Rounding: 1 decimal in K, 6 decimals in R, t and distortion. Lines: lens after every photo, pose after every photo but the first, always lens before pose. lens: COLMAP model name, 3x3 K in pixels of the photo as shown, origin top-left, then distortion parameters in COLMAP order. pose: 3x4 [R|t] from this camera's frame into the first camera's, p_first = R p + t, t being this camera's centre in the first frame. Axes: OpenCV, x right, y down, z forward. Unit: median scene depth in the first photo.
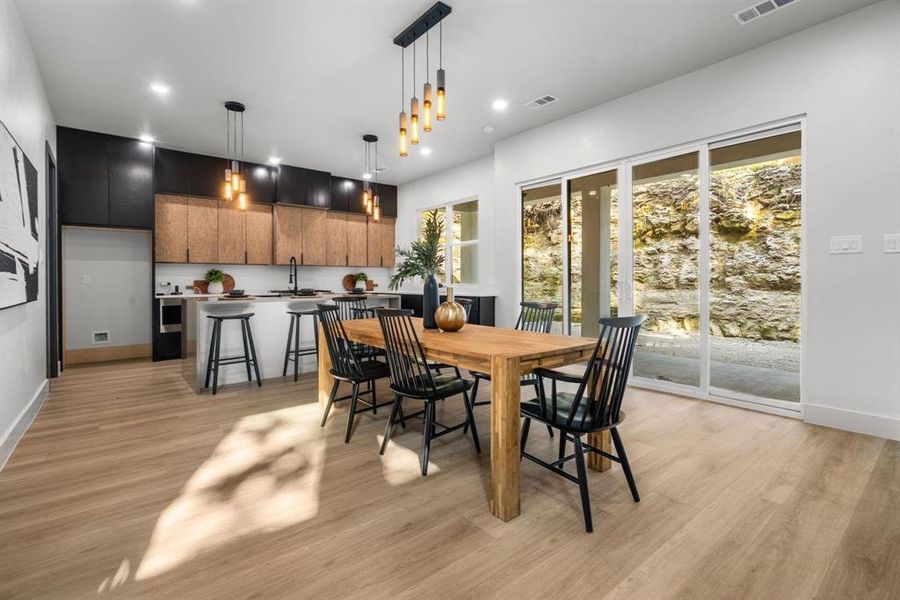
lens RADIAL K [[414.2, 0, 444.5], [0, 414.2, 284.3], [0, 0, 1]] dist [-0.006274, 0.001837]
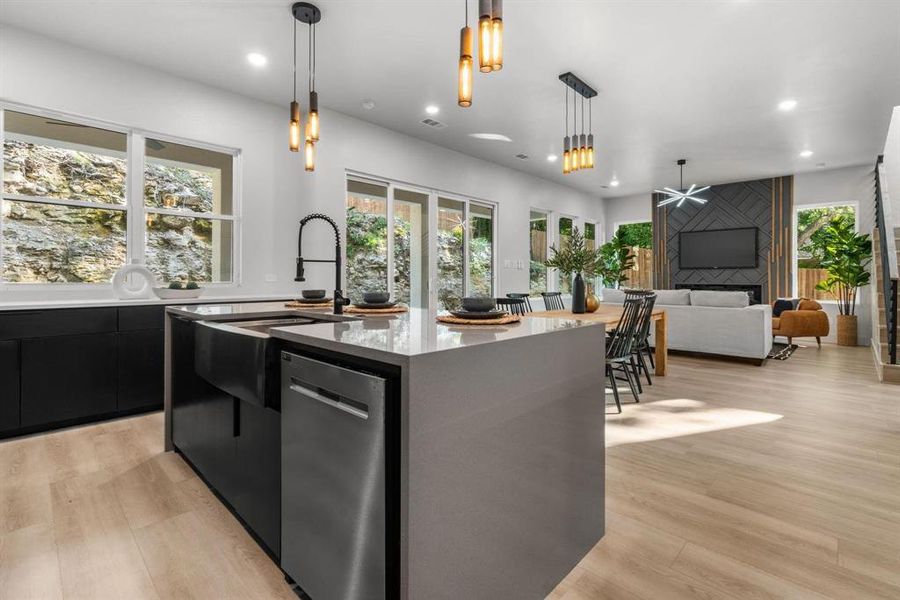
lens RADIAL K [[414.2, 0, 449.8], [0, 414.2, 278.2], [0, 0, 1]] dist [-0.006274, 0.001837]
pose [[-0.124638, 0.003918, 0.992195, -0.628338], [0.005317, 0.999980, -0.003280, -0.003403], [-0.992188, 0.004867, -0.124656, 0.754632]]
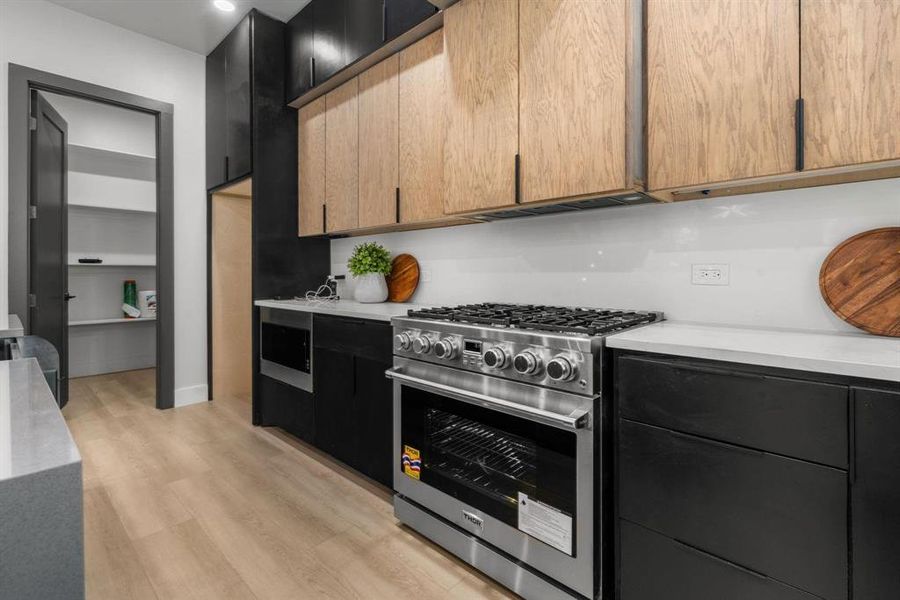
lens RADIAL K [[414.2, 0, 453.9], [0, 414.2, 274.9], [0, 0, 1]] dist [-0.006274, 0.001837]
pose [[0.150354, 0.004770, -0.988621, -0.126873], [-0.004879, 0.999980, 0.004083, -0.007472], [0.988620, 0.004210, 0.150374, 1.027102]]
